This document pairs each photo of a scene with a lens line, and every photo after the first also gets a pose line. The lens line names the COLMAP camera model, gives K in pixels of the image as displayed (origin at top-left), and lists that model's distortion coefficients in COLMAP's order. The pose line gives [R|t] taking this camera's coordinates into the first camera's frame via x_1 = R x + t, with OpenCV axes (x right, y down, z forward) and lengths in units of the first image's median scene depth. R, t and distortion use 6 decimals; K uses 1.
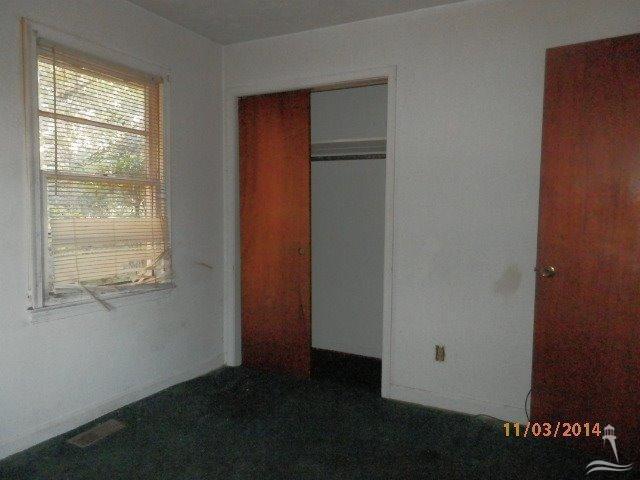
lens RADIAL K [[475.3, 0, 319.7], [0, 475.3, 240.7], [0, 0, 1]] dist [-0.001800, -0.002469]
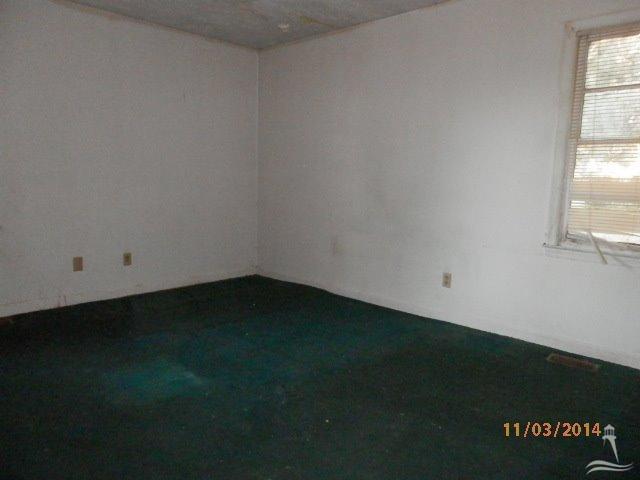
lens RADIAL K [[475.3, 0, 319.6], [0, 475.3, 239.2], [0, 0, 1]] dist [-0.001800, -0.002469]
pose [[-0.273443, 0.139562, -0.951710, 0.810455], [-0.082690, 0.982345, 0.167813, -0.040327], [0.958327, 0.124584, -0.257075, 0.697682]]
